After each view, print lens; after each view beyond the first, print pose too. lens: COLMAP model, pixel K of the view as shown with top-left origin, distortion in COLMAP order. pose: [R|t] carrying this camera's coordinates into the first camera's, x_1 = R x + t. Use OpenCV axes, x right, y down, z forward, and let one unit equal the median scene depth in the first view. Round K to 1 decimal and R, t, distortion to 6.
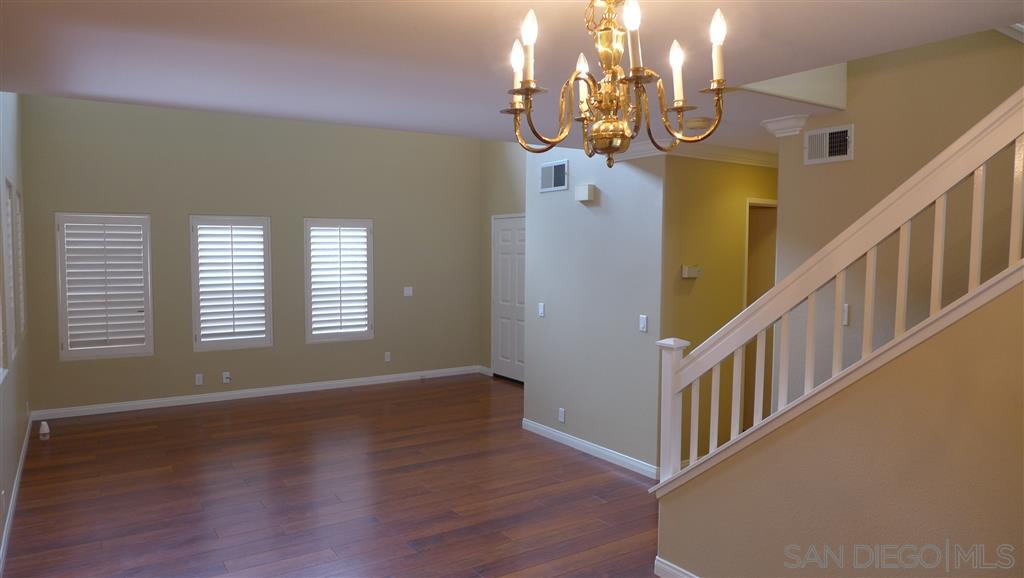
lens RADIAL K [[690.5, 0, 513.0], [0, 690.5, 293.1], [0, 0, 1]] dist [-0.042300, 0.015375]
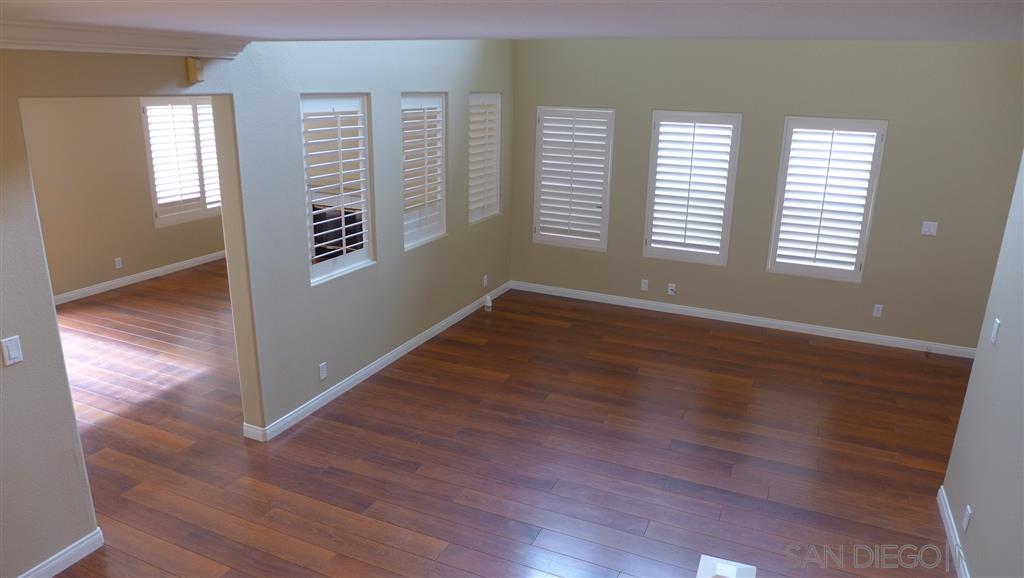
lens RADIAL K [[690.5, 0, 511.0], [0, 690.5, 288.1], [0, 0, 1]] dist [-0.042300, 0.015375]
pose [[0.543404, 0.245869, -0.802659, 0.217606], [-0.081257, 0.967063, 0.241218, -0.088264], [0.835530, -0.065857, 0.545484, 0.316245]]
